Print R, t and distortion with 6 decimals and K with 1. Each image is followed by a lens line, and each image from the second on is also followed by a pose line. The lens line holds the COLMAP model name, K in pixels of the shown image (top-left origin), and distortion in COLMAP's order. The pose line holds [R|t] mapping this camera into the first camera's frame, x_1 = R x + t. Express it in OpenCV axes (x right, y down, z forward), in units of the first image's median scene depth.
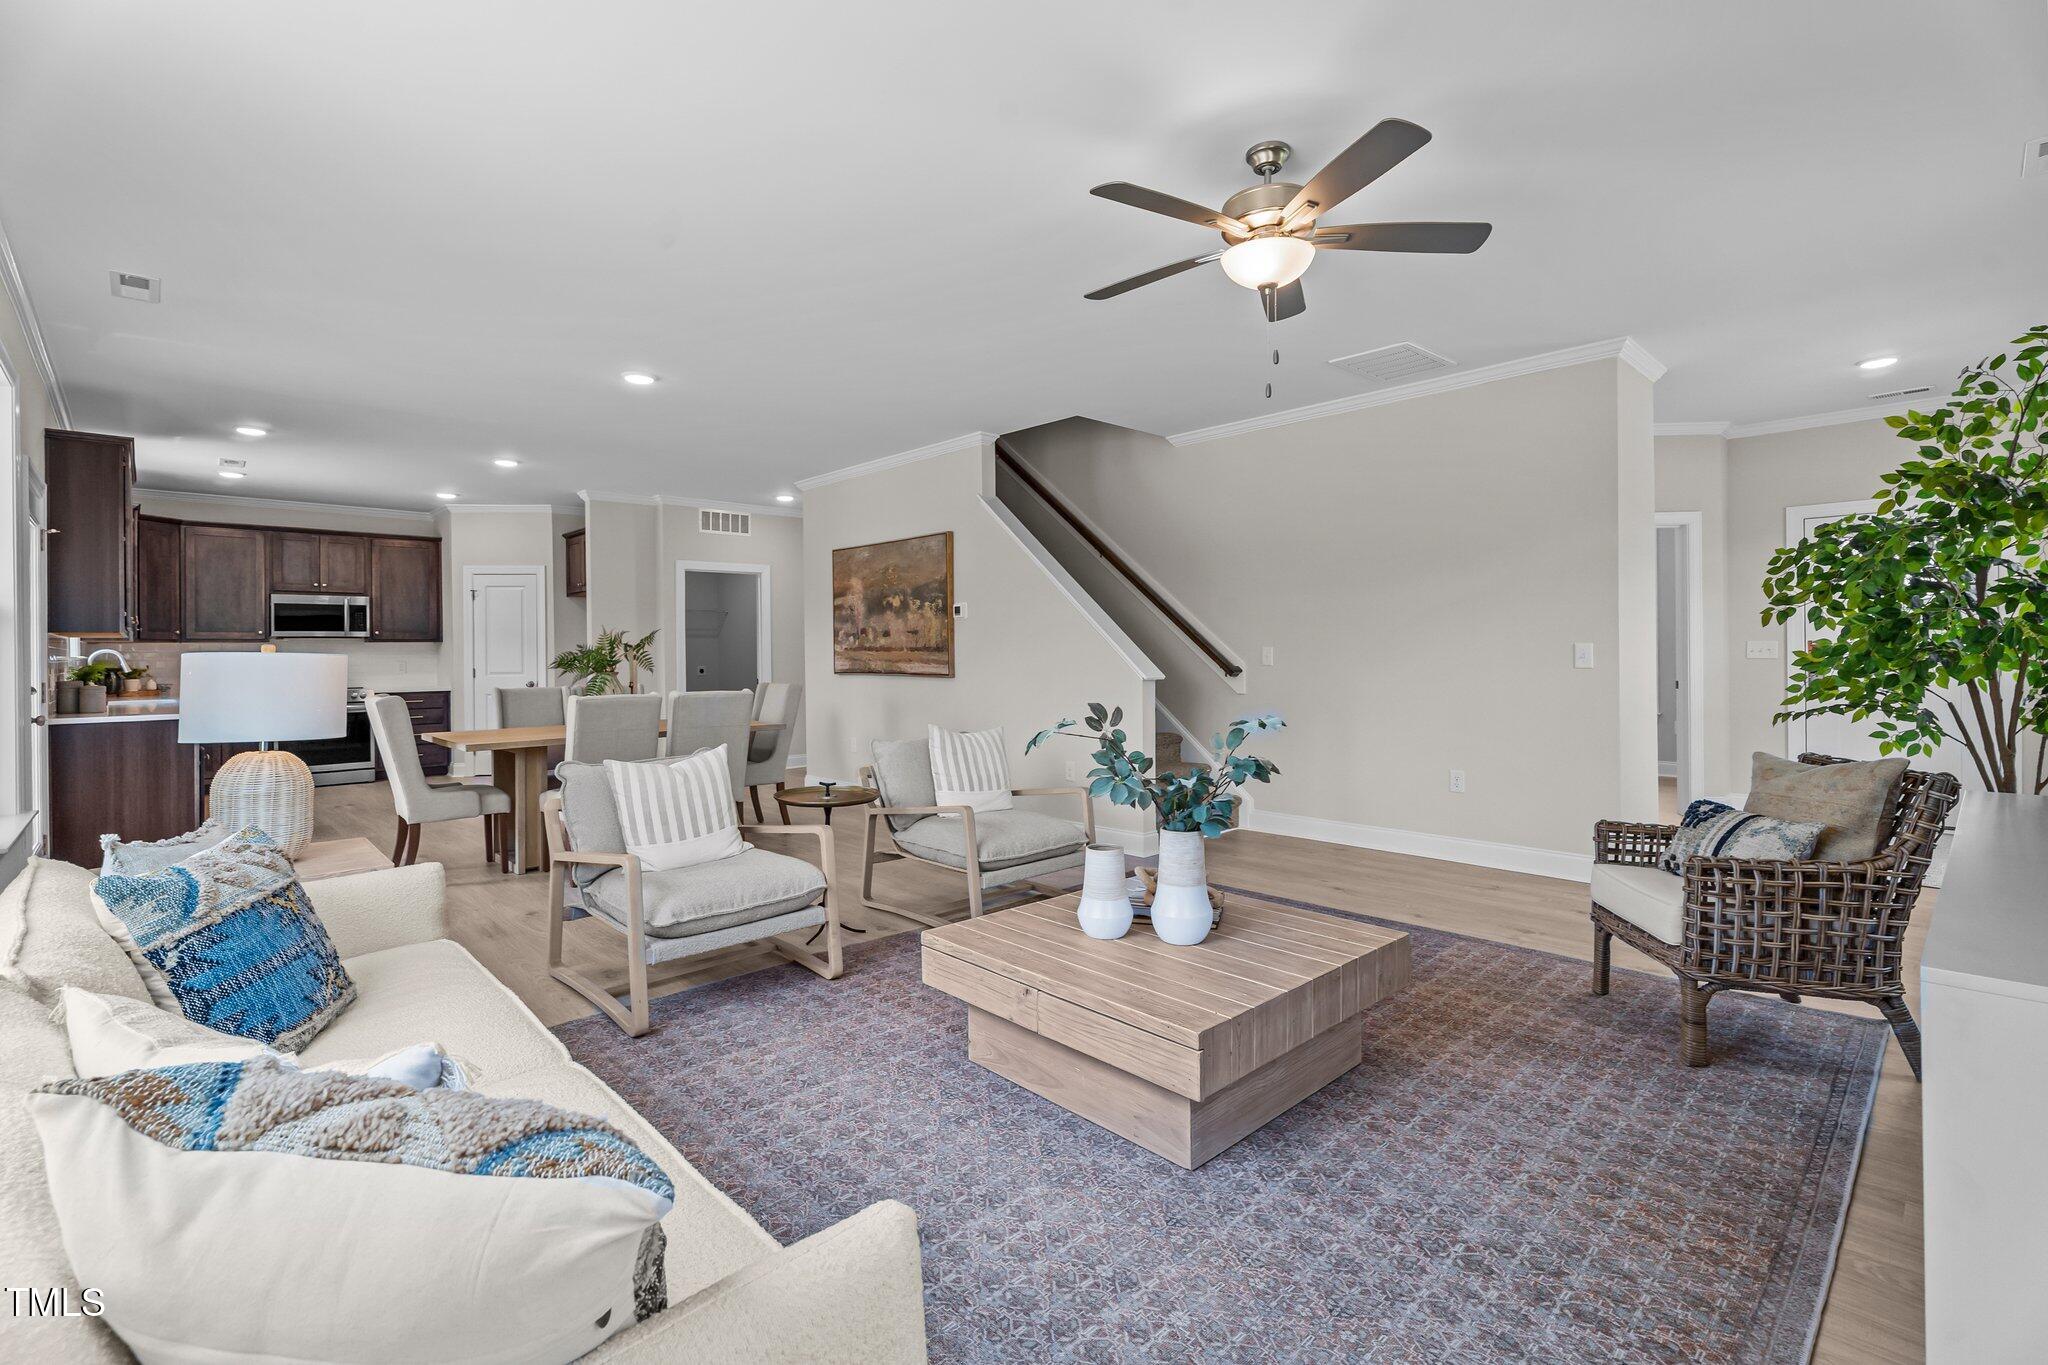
lens RADIAL K [[914.1, 0, 1043.1], [0, 914.1, 669.0], [0, 0, 1]] dist [-0.011234, 0.003513]
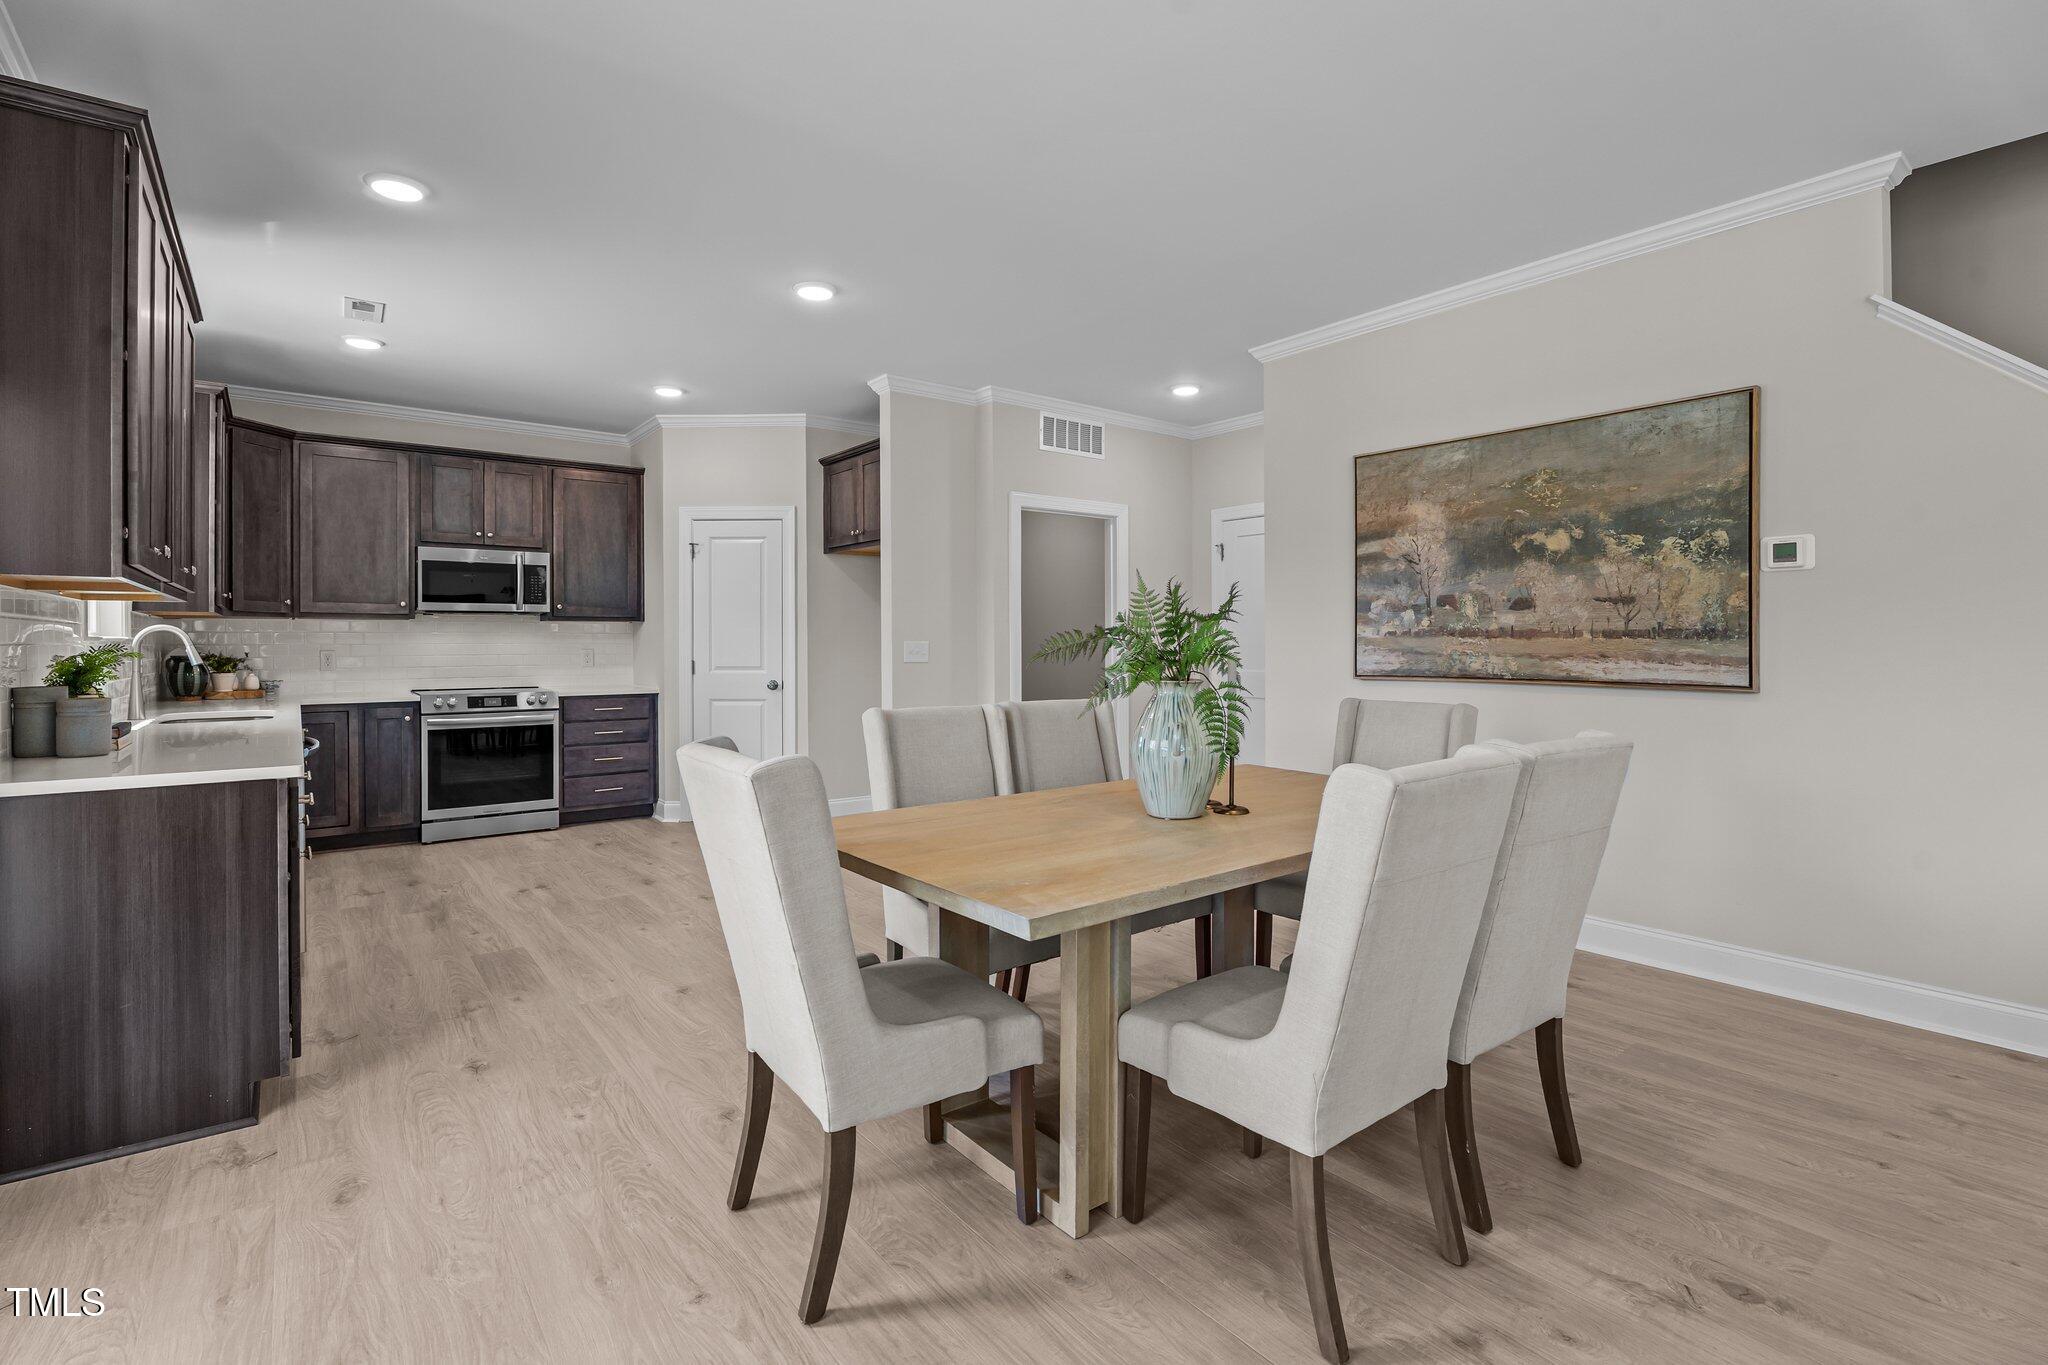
lens RADIAL K [[914.1, 0, 1008.9], [0, 914.1, 667.9], [0, 0, 1]] dist [-0.011234, 0.003513]
pose [[0.993352, 0.010917, -0.114598, -0.355916], [-0.010005, 0.999914, 0.008529, -0.003472], [0.114681, -0.007326, 0.993375, 0.401836]]
